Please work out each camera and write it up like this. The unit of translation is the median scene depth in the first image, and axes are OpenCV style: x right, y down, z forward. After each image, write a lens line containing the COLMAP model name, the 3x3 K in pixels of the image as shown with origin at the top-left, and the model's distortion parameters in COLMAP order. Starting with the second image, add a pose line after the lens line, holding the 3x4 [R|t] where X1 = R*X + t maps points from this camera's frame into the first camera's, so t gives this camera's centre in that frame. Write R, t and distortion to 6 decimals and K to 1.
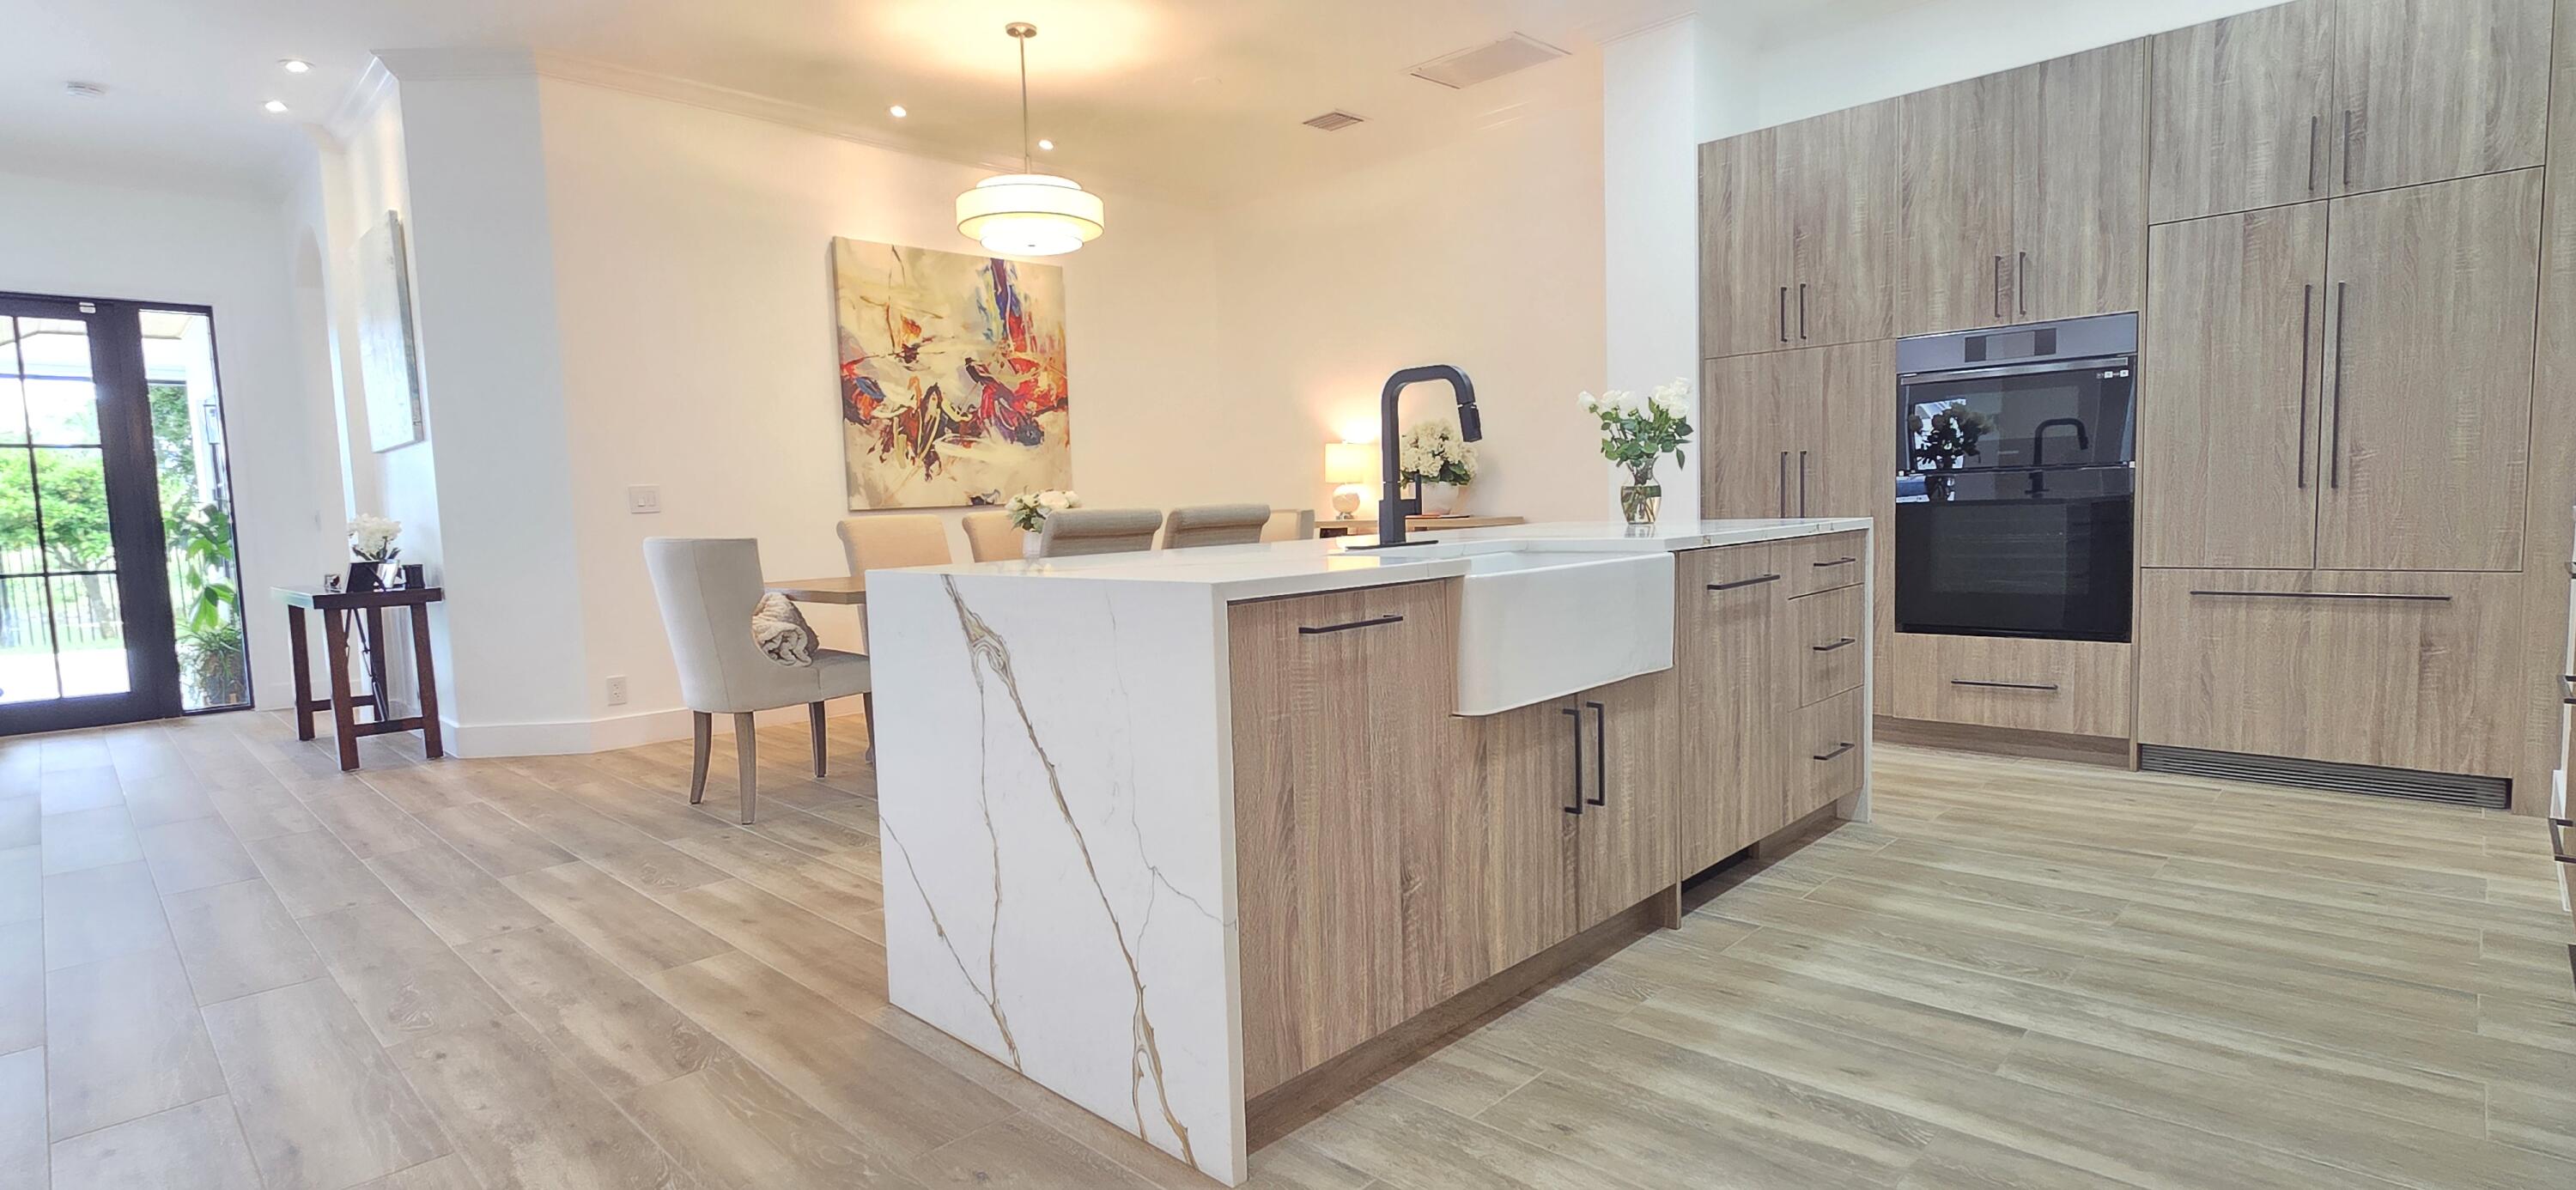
lens RADIAL K [[1230.3, 0, 1294.1], [0, 1230.3, 605.4], [0, 0, 1]] dist [-0.002121, 0.001791]
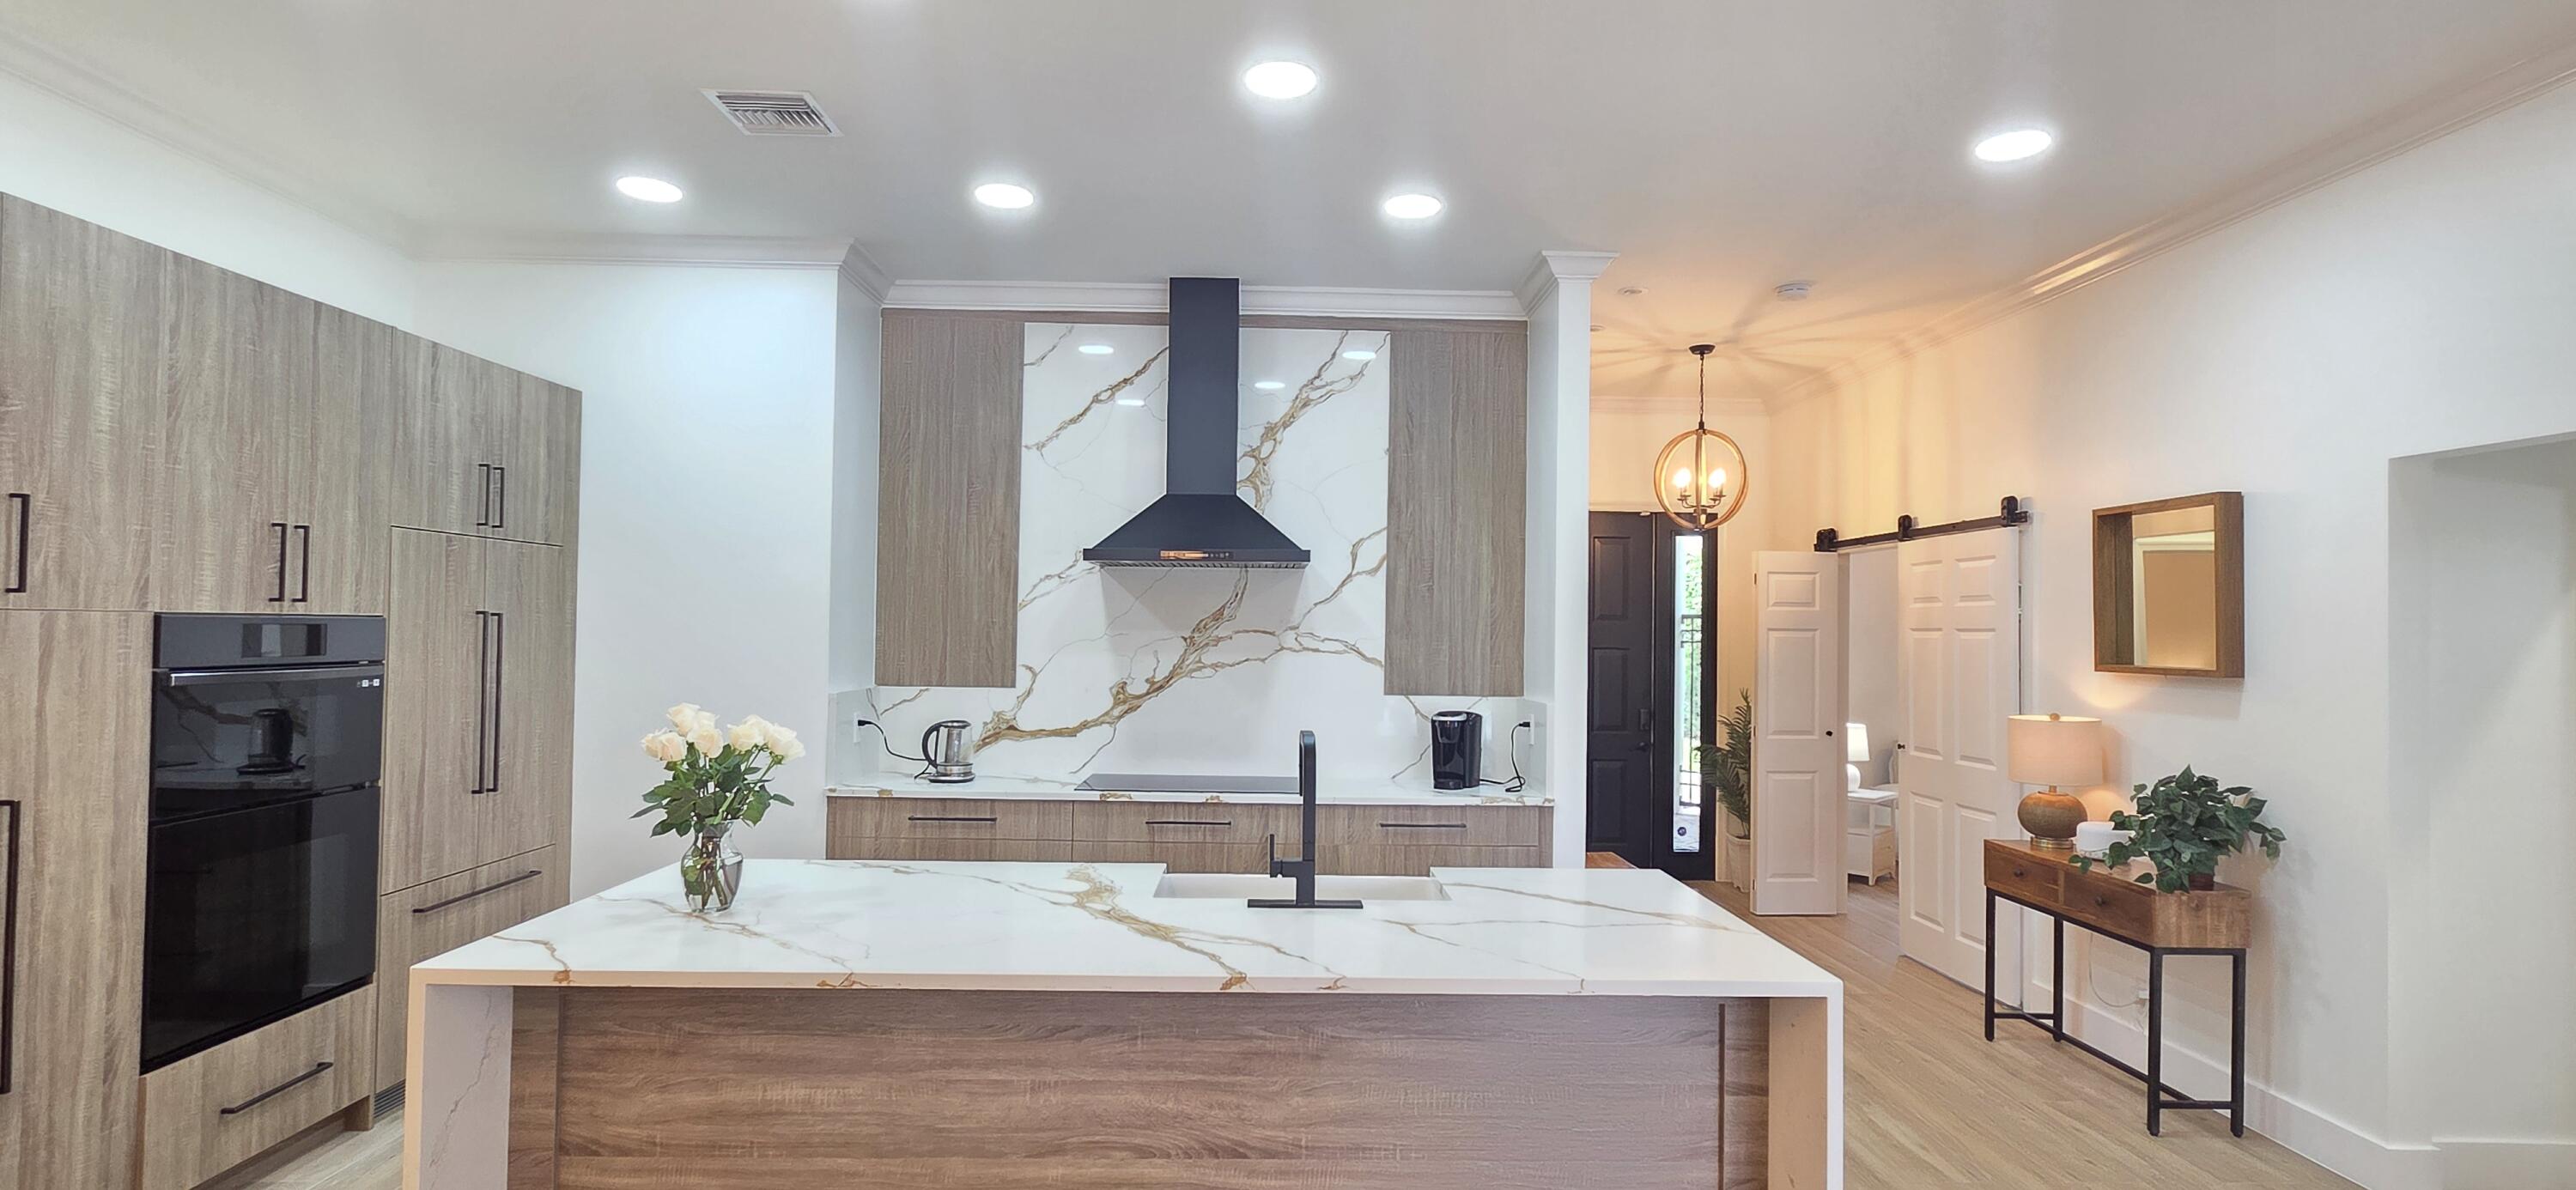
lens RADIAL K [[1230.3, 0, 1294.1], [0, 1230.3, 605.4], [0, 0, 1]] dist [-0.002121, 0.001791]
pose [[-0.716038, 0.037710, 0.697042, -0.416483], [0.068882, 0.997483, 0.016796, -0.206833], [-0.694655, 0.060041, -0.716833, 1.135512]]
